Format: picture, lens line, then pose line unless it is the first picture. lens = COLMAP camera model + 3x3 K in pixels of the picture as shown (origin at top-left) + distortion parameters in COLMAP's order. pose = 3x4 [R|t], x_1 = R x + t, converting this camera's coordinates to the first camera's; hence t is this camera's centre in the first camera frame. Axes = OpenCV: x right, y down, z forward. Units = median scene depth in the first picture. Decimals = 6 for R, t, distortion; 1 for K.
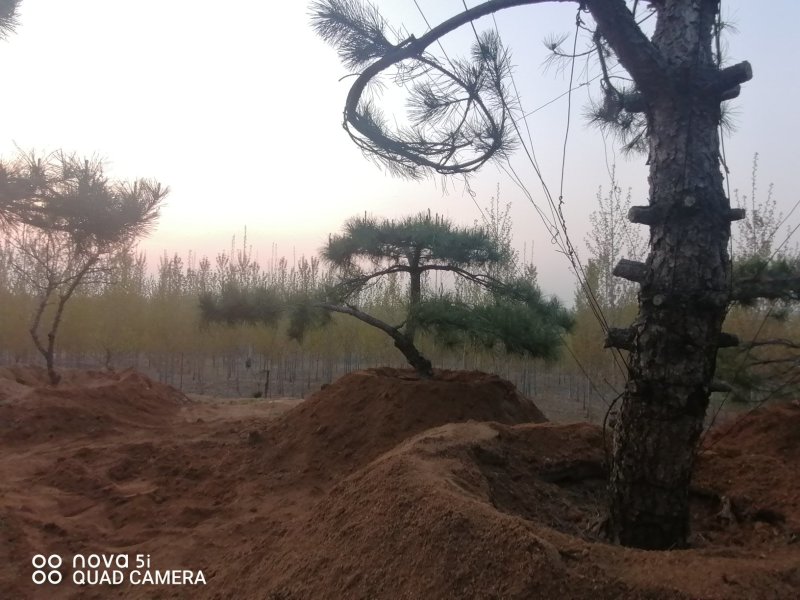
lens RADIAL K [[514.4, 0, 400.0], [0, 514.4, 300.0], [0, 0, 1]] dist [0.042005, -0.001193]
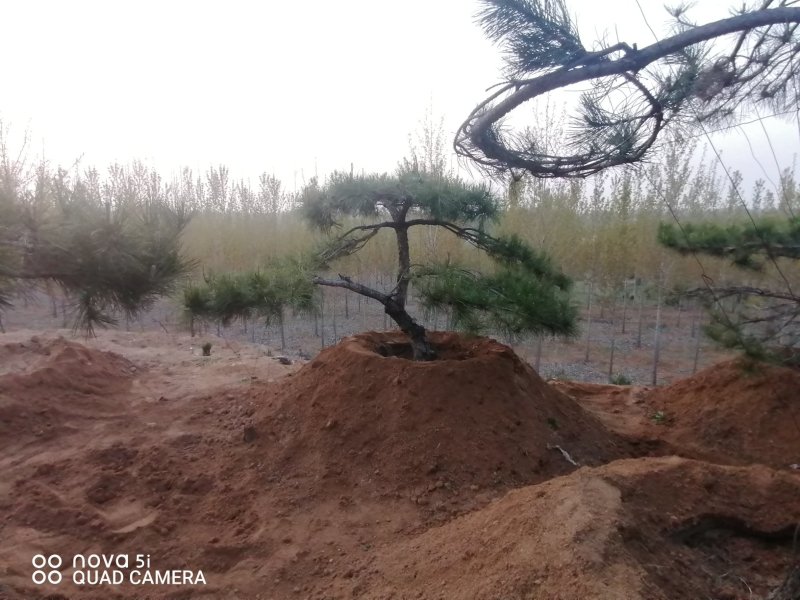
lens RADIAL K [[514.4, 0, 400.0], [0, 514.4, 300.0], [0, 0, 1]] dist [0.042005, -0.001193]
pose [[0.985253, -0.045527, 0.164936, -0.164477], [0.014538, 0.982740, 0.184419, -0.124577], [-0.170485, -0.179302, 0.968909, 0.128250]]
